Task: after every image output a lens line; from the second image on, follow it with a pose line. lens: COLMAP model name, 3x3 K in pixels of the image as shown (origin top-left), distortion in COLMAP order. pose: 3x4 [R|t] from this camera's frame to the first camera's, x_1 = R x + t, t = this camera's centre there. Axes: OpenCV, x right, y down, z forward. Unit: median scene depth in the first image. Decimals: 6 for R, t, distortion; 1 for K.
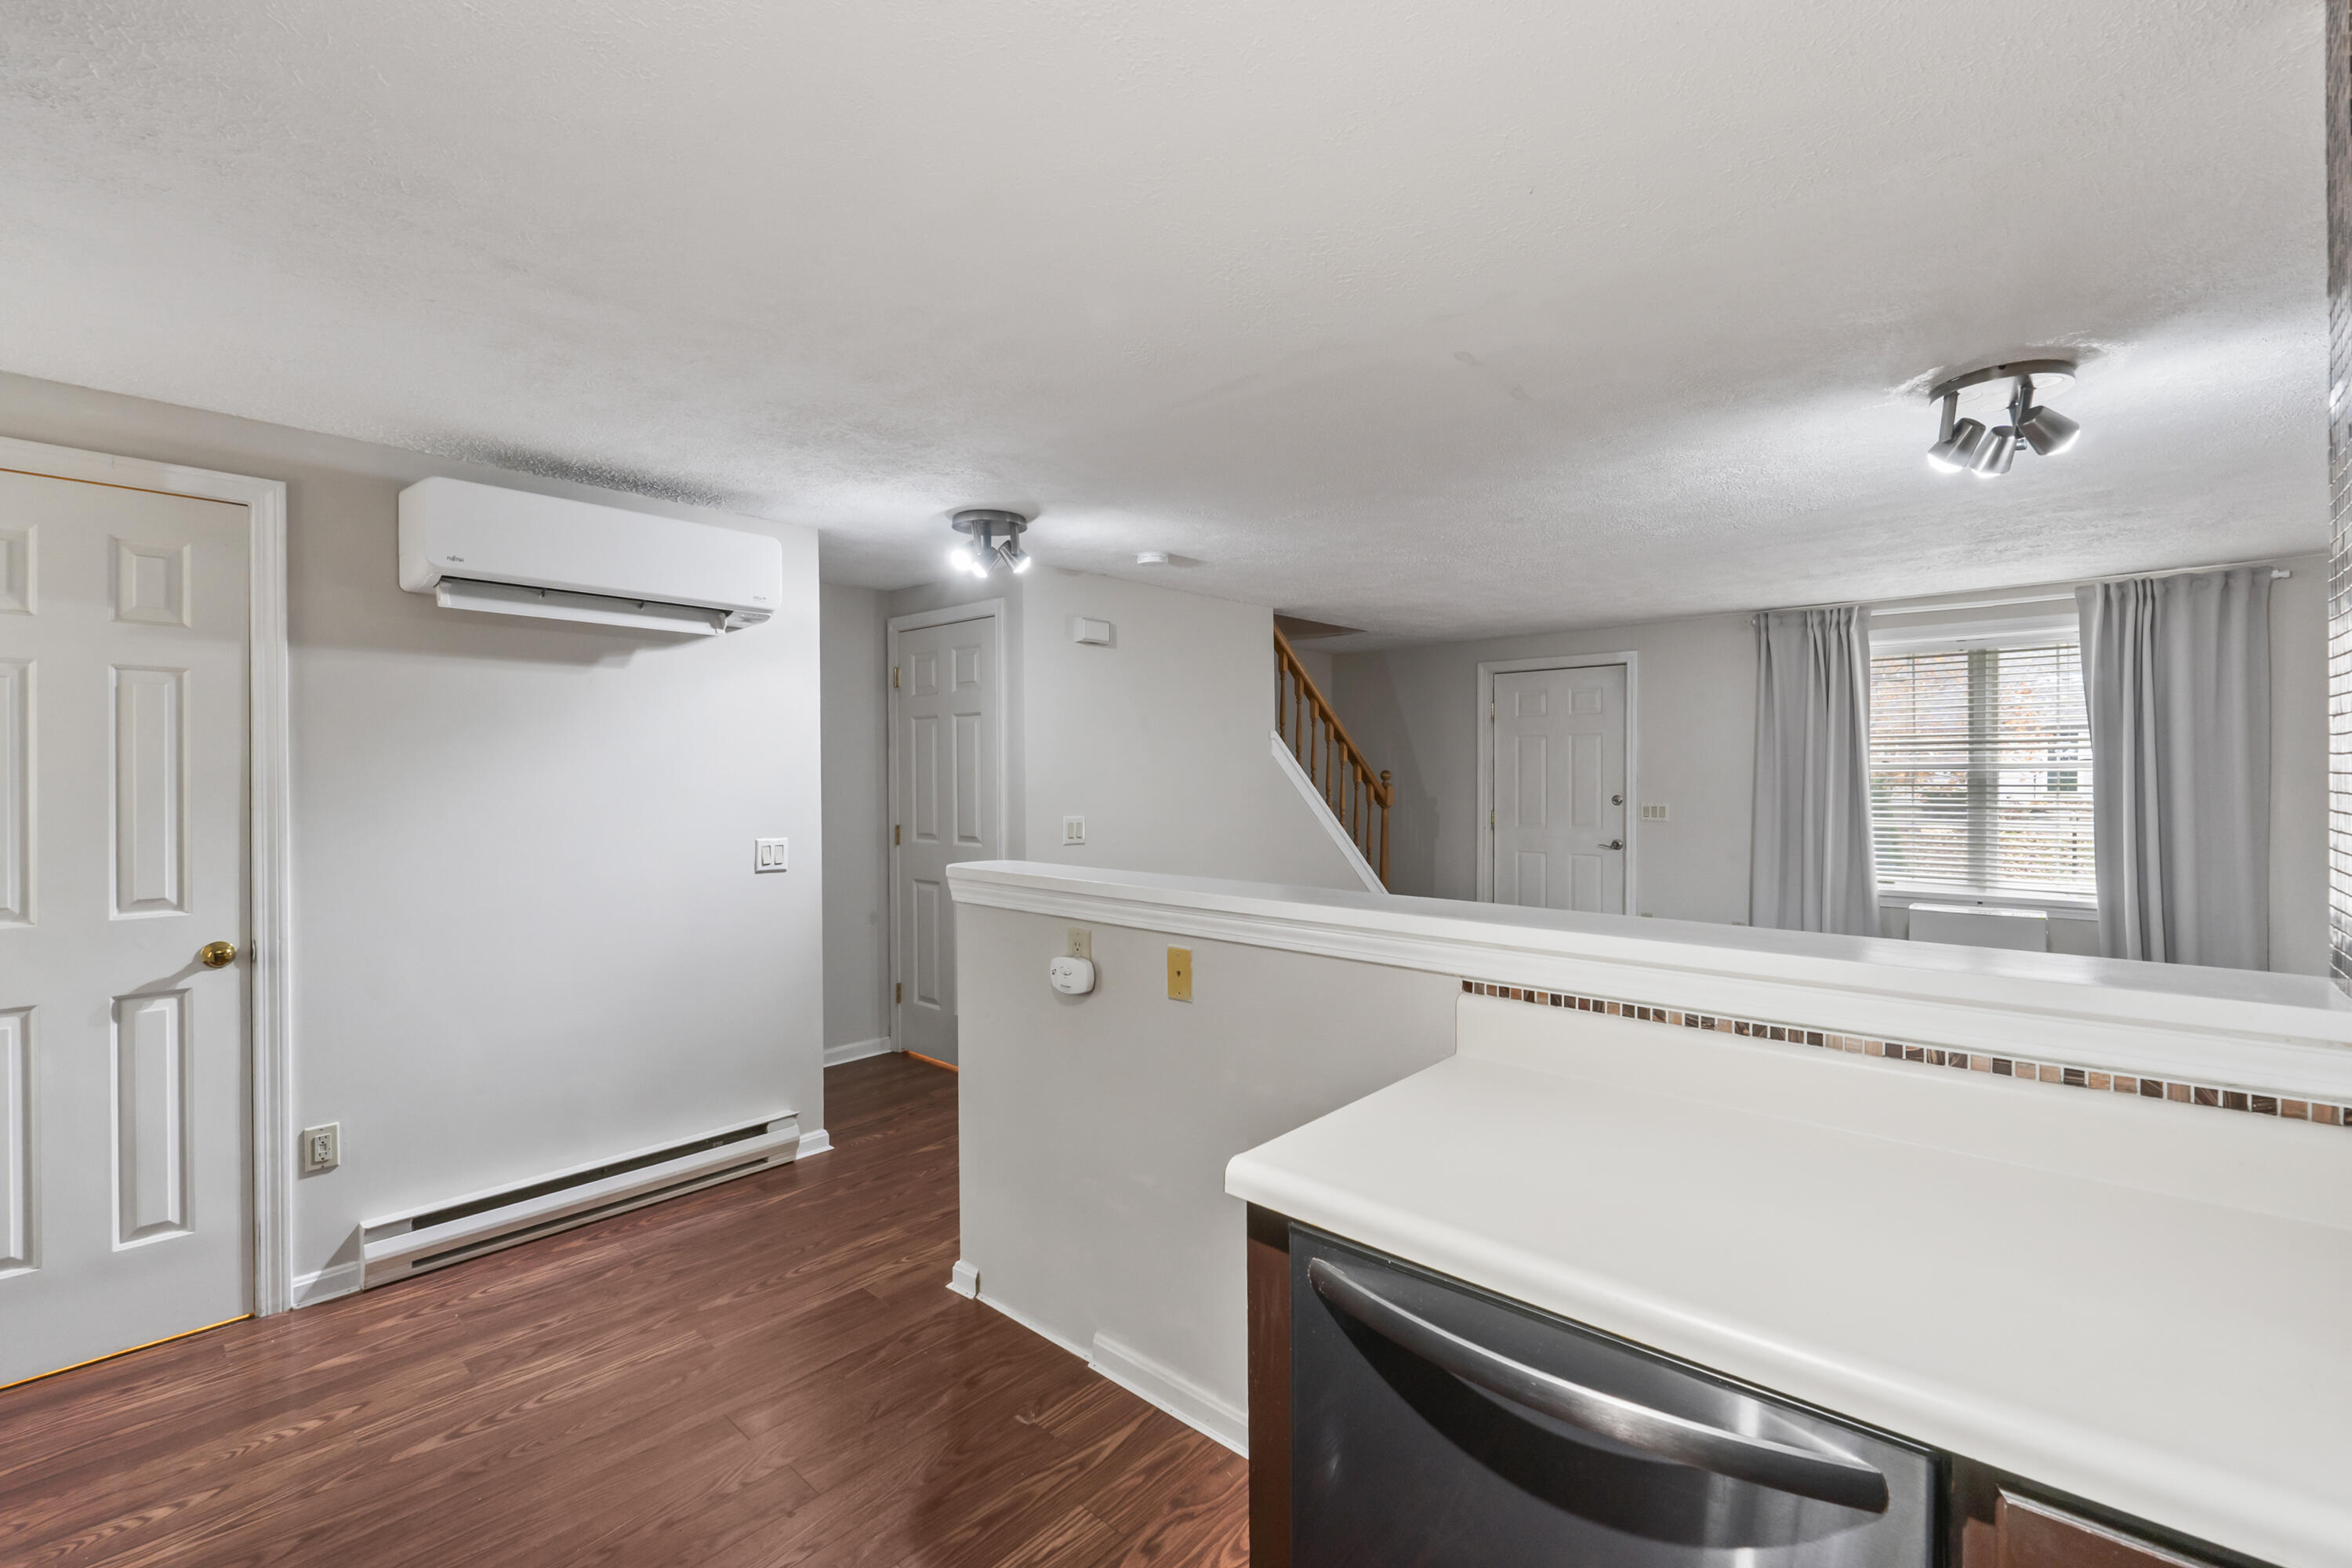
lens RADIAL K [[1002.5, 0, 1176.3], [0, 1002.5, 782.1], [0, 0, 1]] dist [-0.002601, -0.000100]
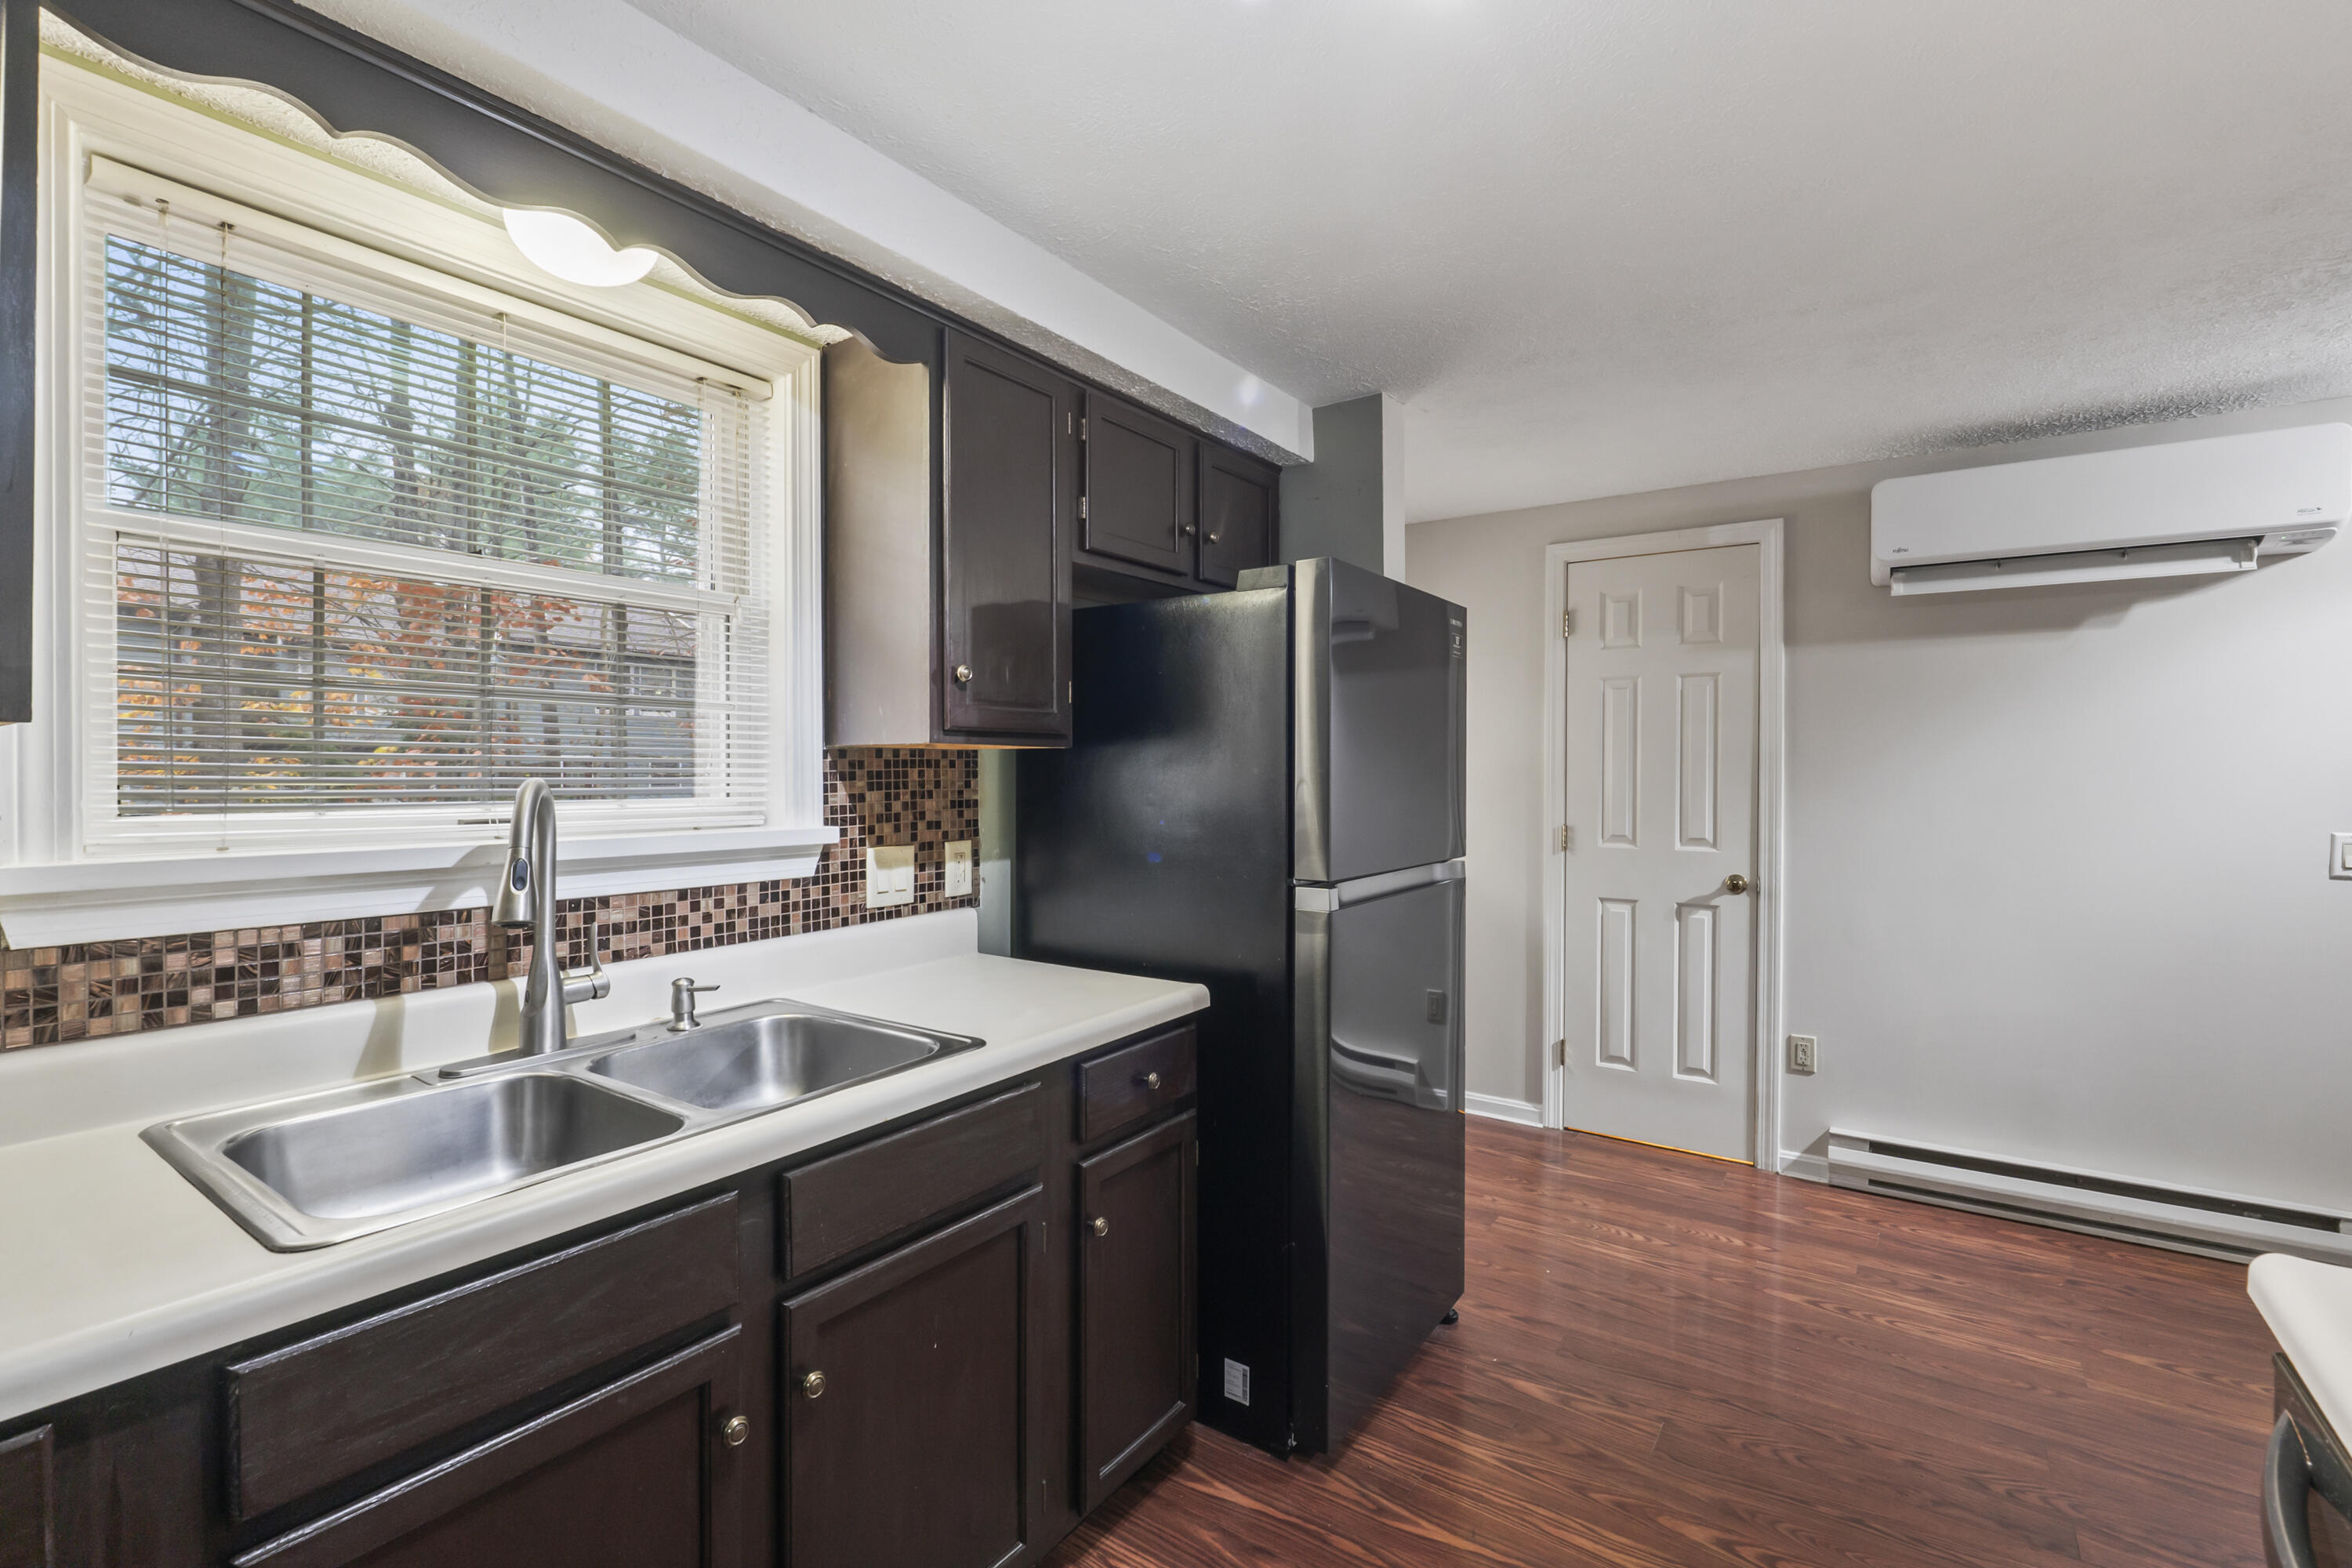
lens RADIAL K [[1051.5, 0, 1185.3], [0, 1051.5, 774.1], [0, 0, 1]] dist [-0.003997, -0.000971]
pose [[0.137695, 0.006989, -0.990450, 0.319248], [-0.007854, 0.999951, 0.005964, 0.021713], [0.990444, 0.006957, 0.137743, 0.072456]]
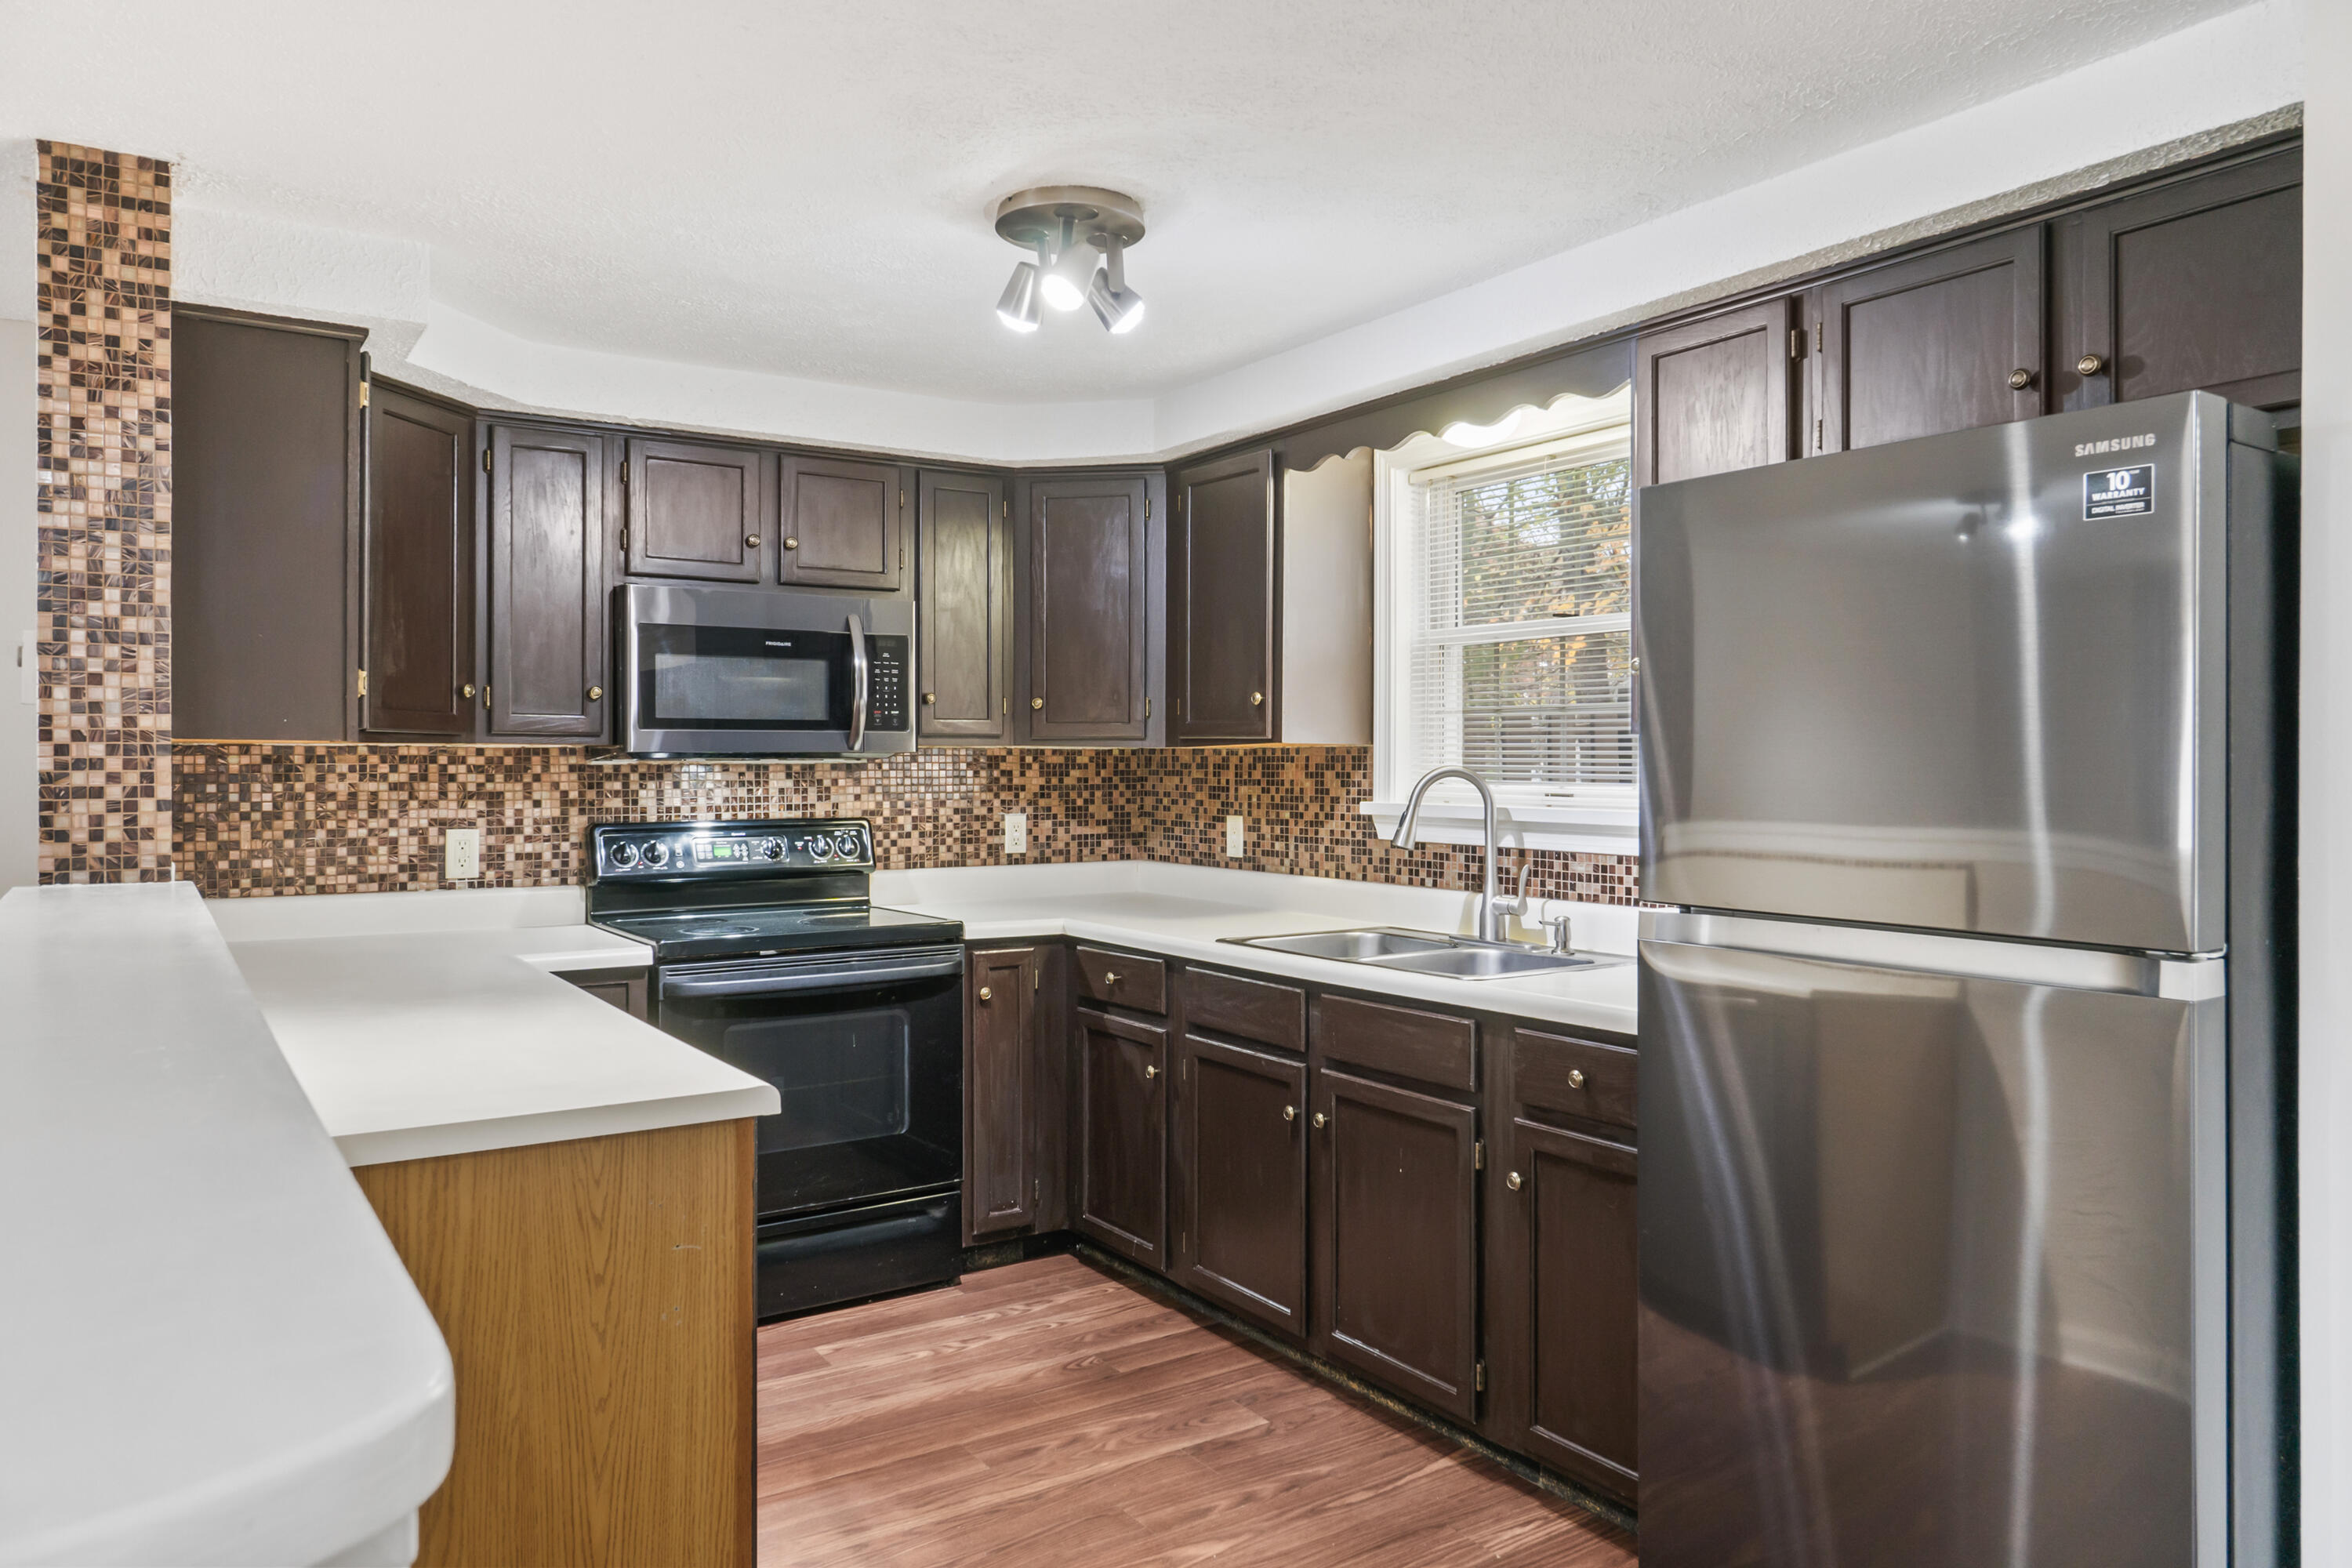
lens RADIAL K [[1571.4, 0, 1174.6], [0, 1571.4, 772.1], [0, 0, 1]] dist [0.003028, 0.000131]
pose [[-0.972187, 0.000482, 0.234205, -0.616562], [0.002940, 0.999944, 0.010146, 0.020488], [-0.234187, 0.010553, -0.972134, 1.622873]]
